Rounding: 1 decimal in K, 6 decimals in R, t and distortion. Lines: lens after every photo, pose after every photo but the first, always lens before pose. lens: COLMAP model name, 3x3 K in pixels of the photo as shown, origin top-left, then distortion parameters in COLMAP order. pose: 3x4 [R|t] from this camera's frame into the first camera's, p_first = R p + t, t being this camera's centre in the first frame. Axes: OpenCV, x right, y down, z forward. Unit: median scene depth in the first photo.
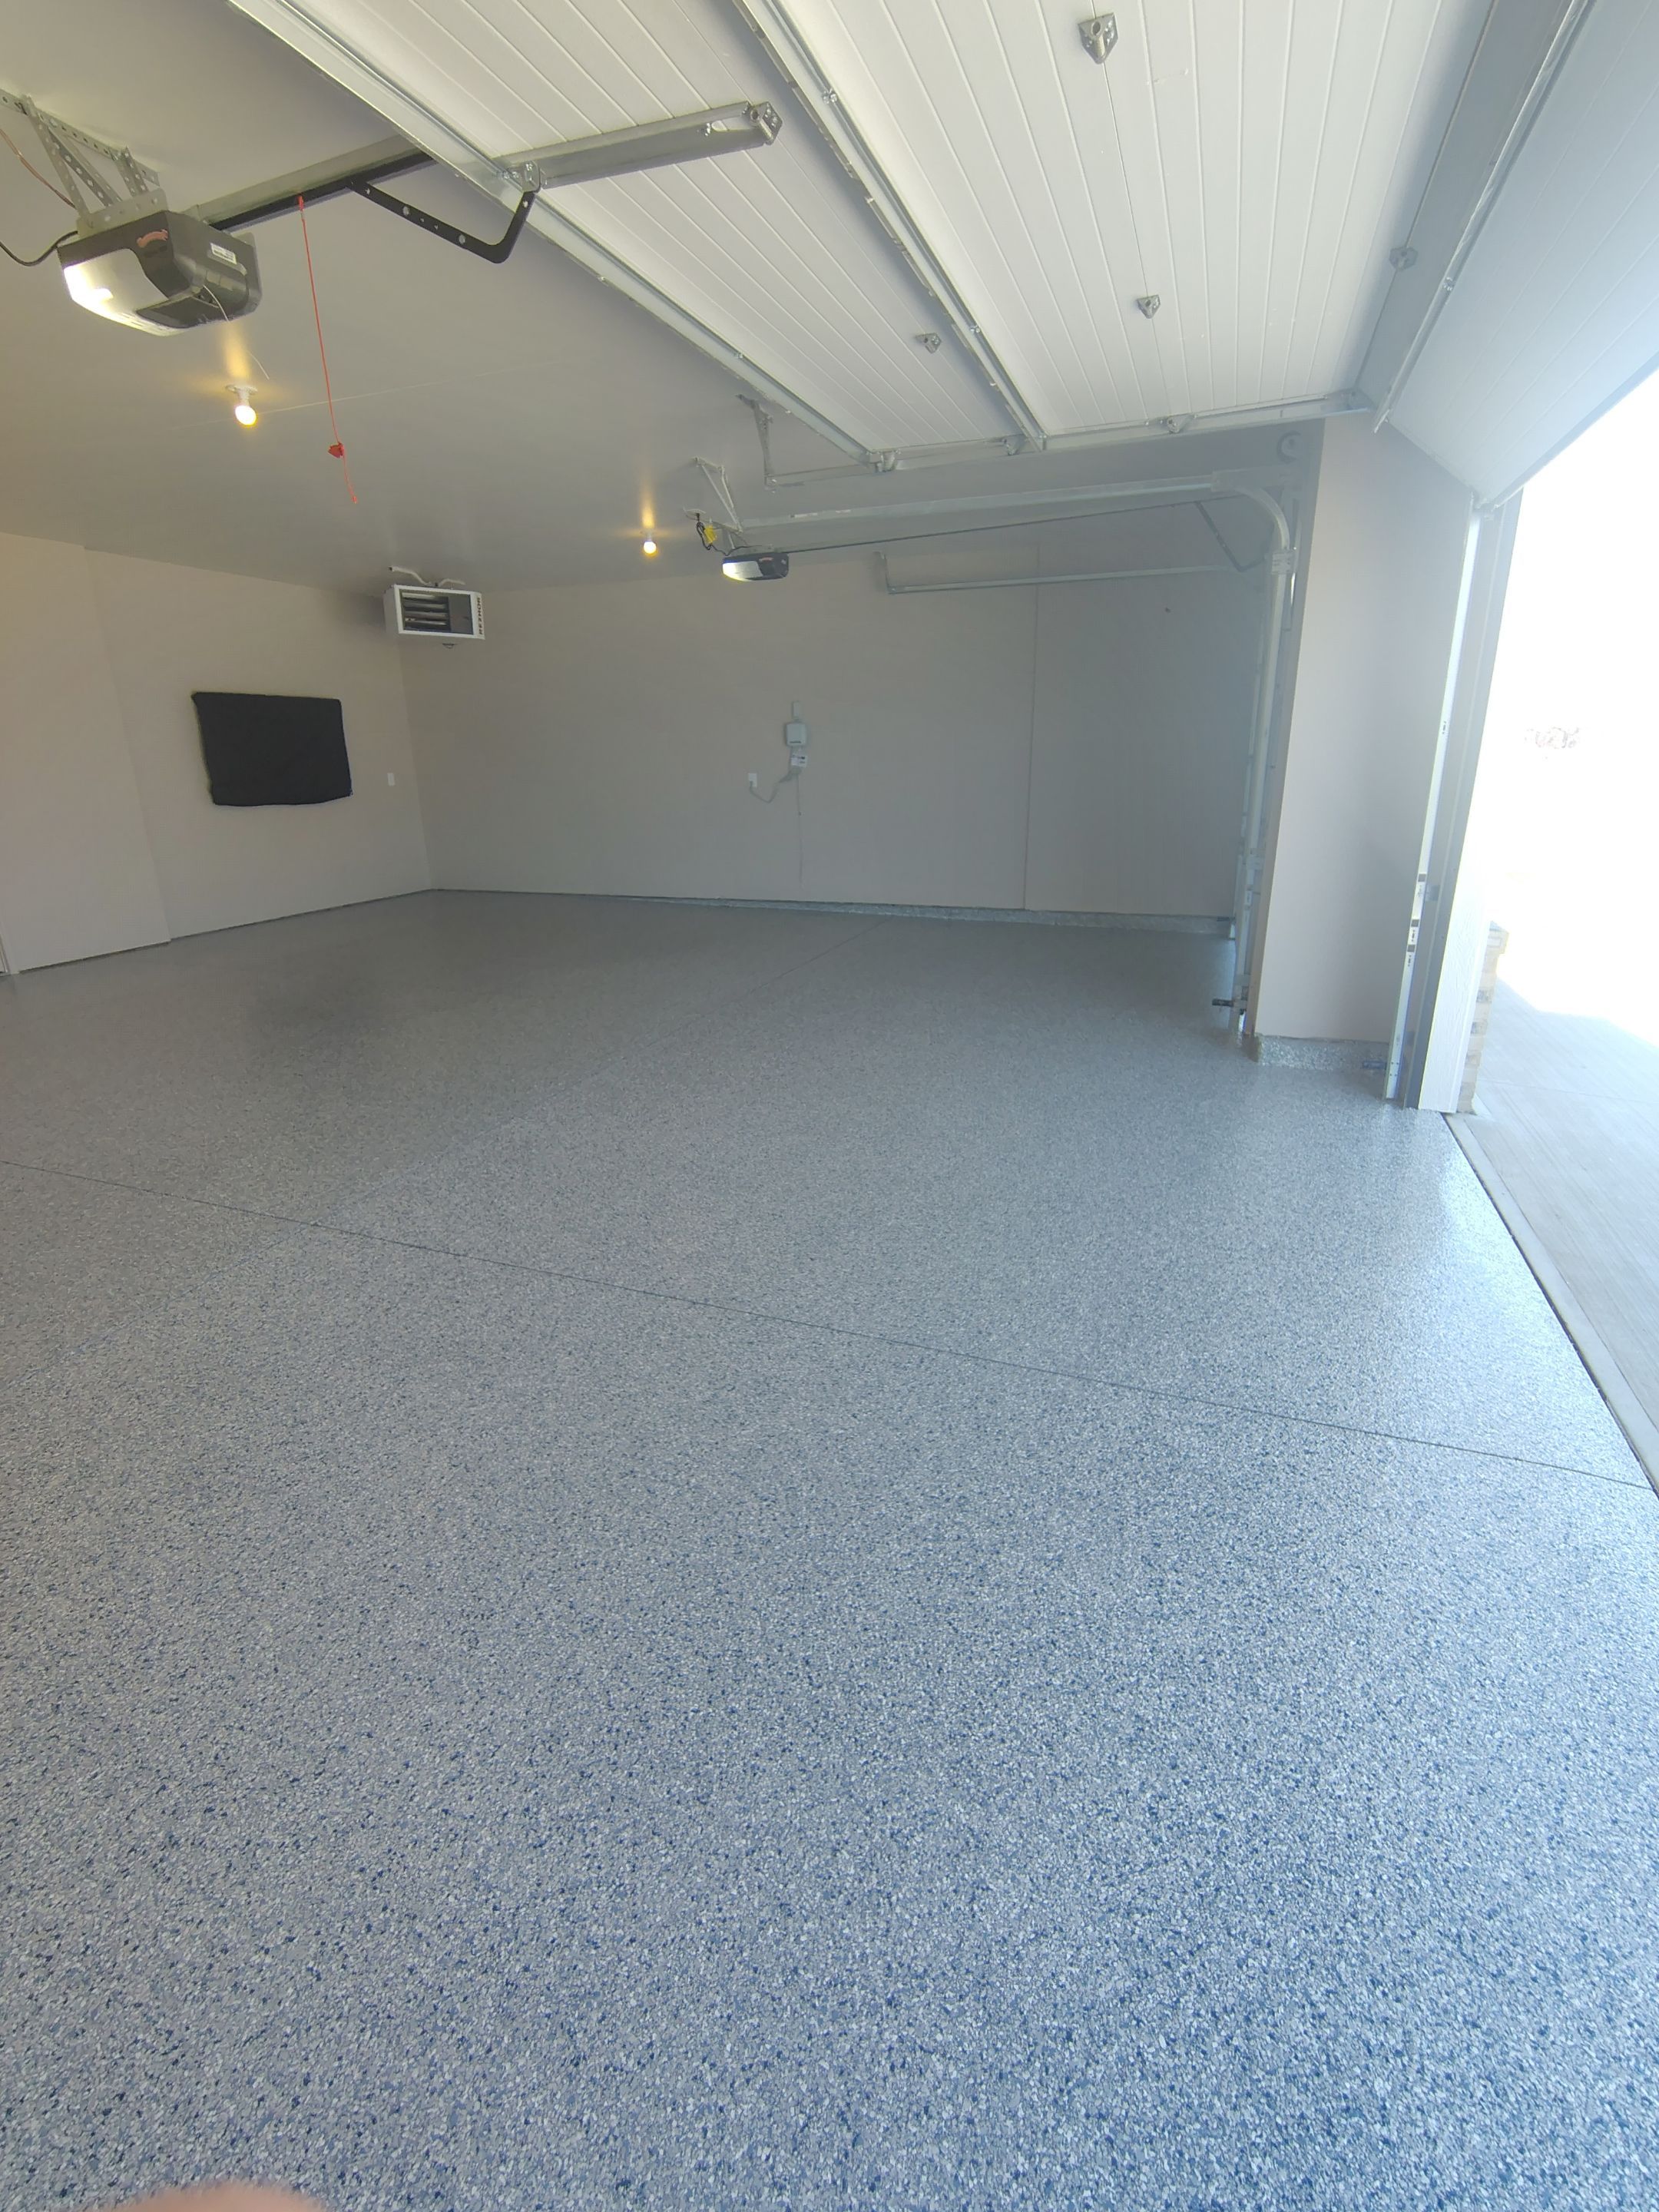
lens RADIAL K [[1033.2, 0, 823.7], [0, 1033.2, 1120.7], [0, 0, 1]] dist [-0.009599, 0.007400]
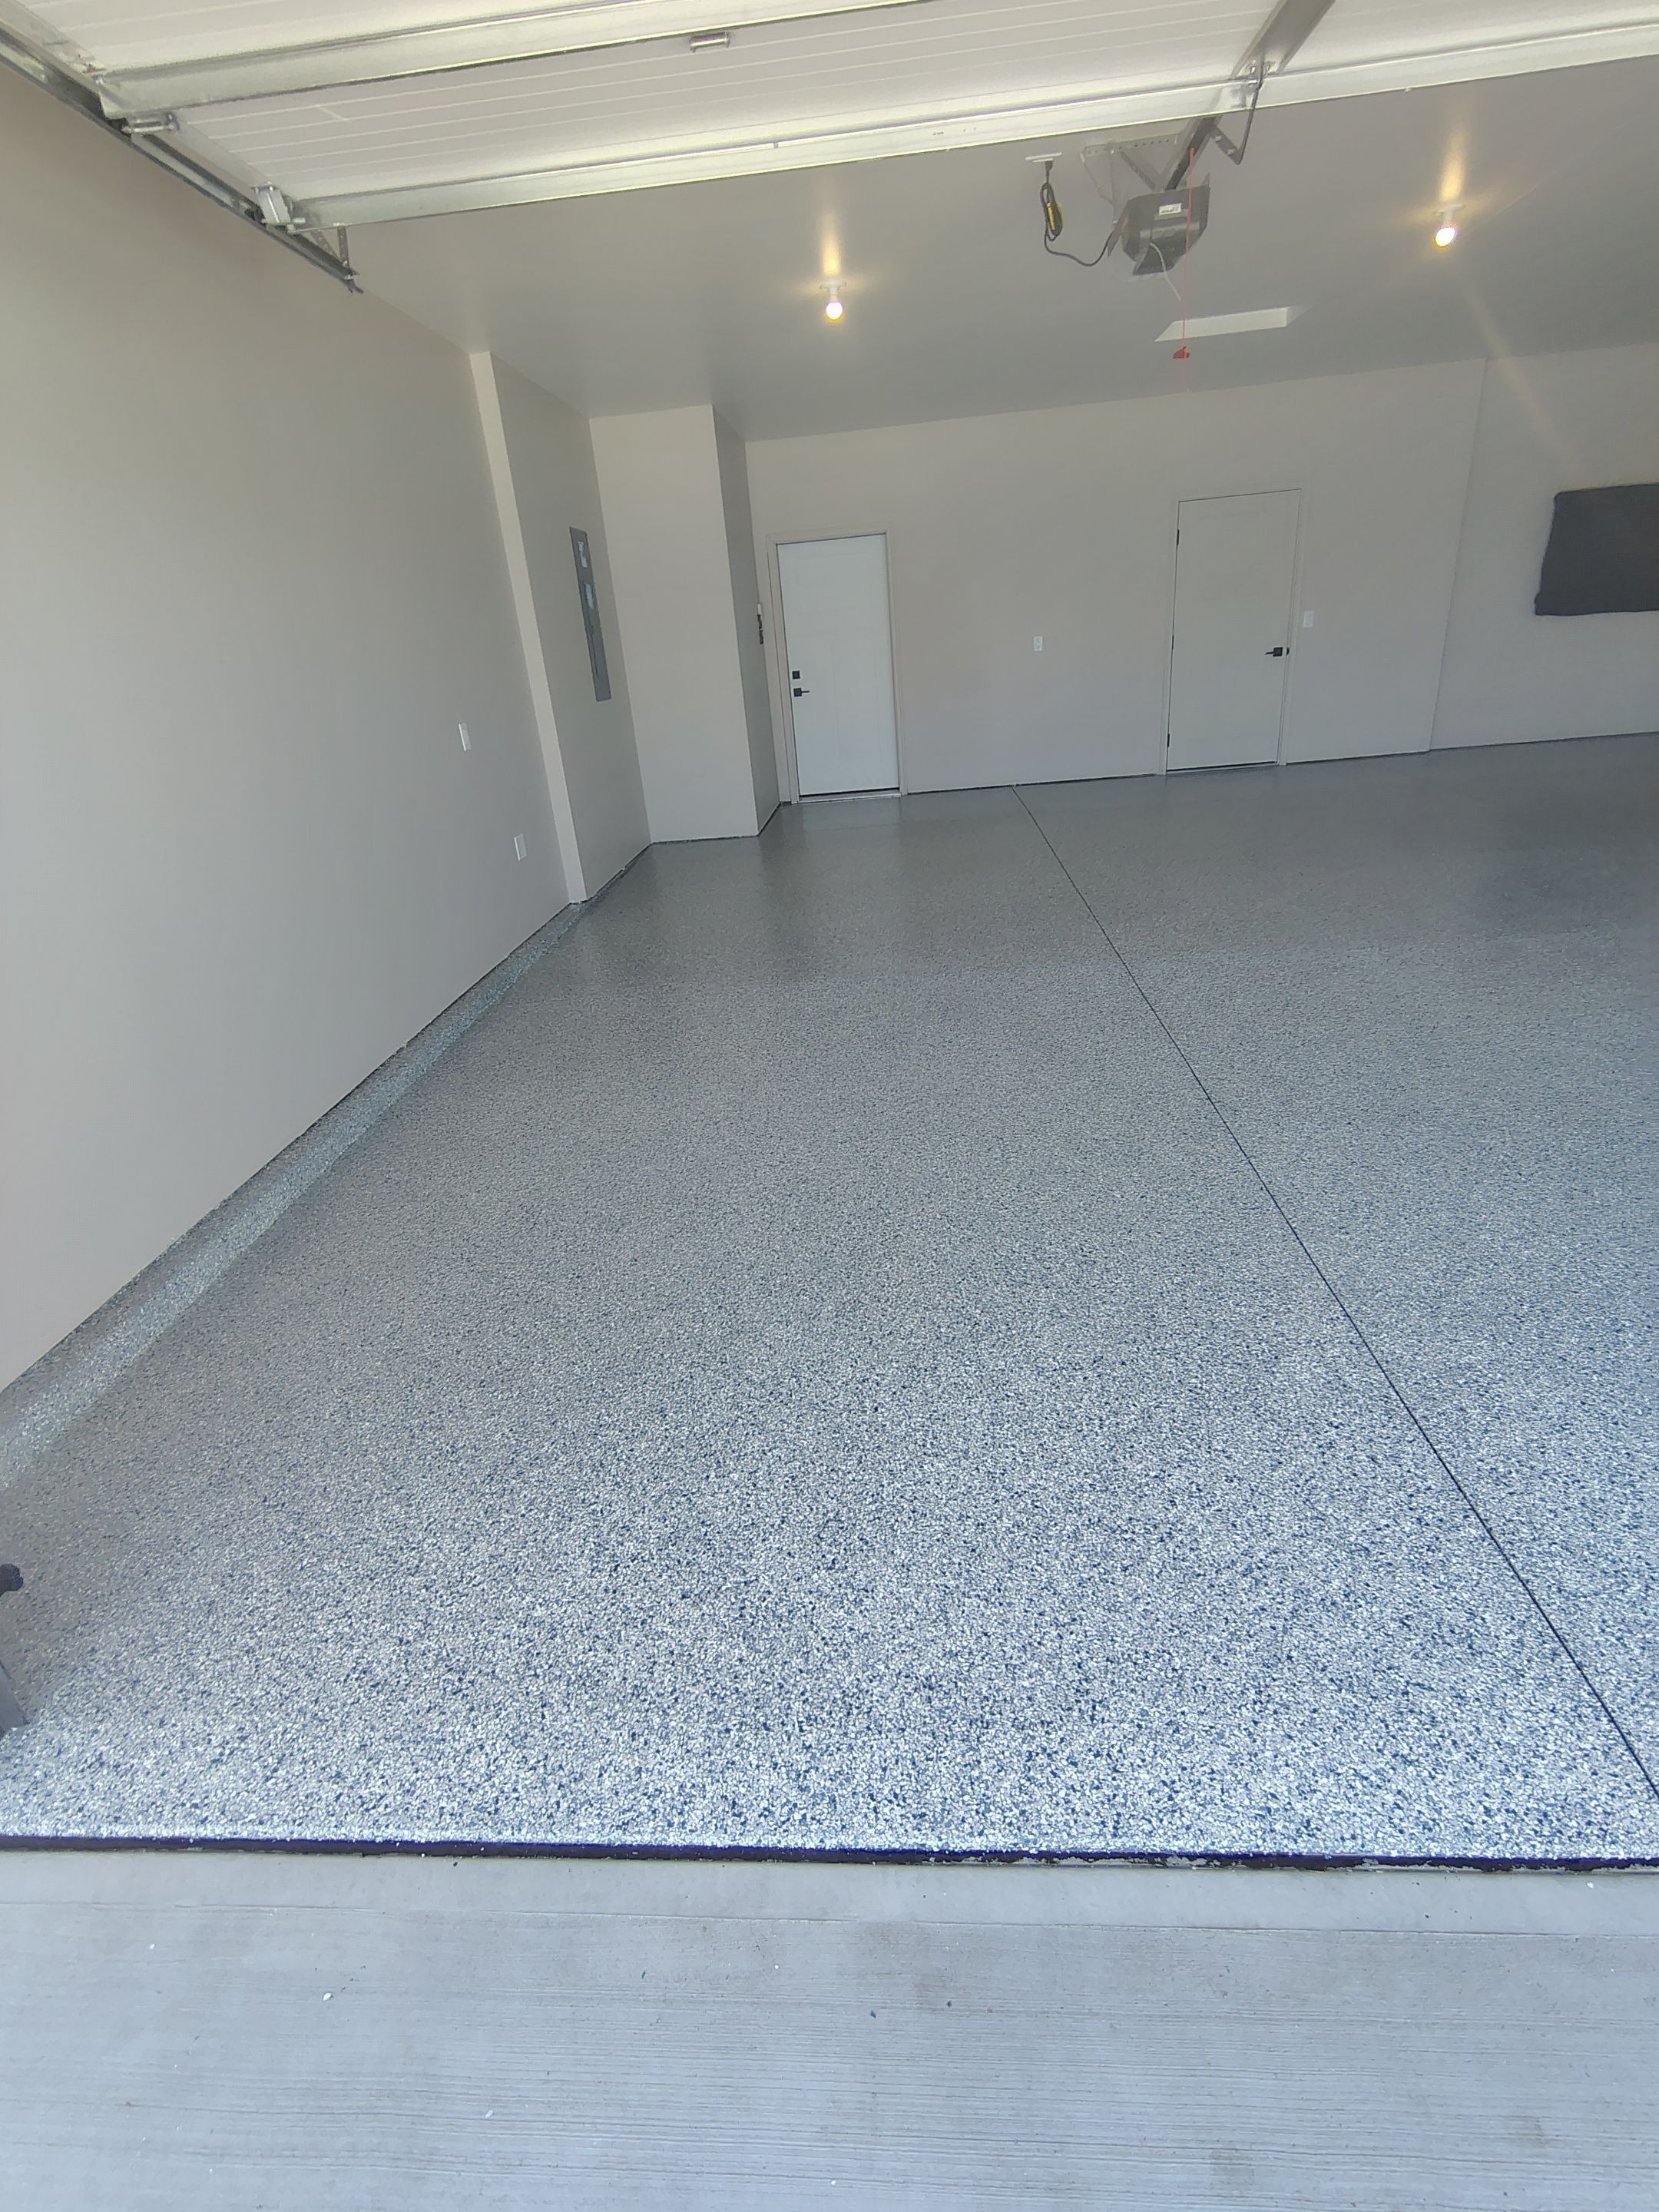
lens RADIAL K [[1033.2, 0, 823.7], [0, 1033.2, 1120.7], [0, 0, 1]] dist [-0.009599, 0.007400]
pose [[0.292164, 0.403975, -0.866859, 0.755905], [-0.250964, 0.907027, 0.338110, -0.082518], [0.922853, 0.118767, 0.366384, 0.186341]]
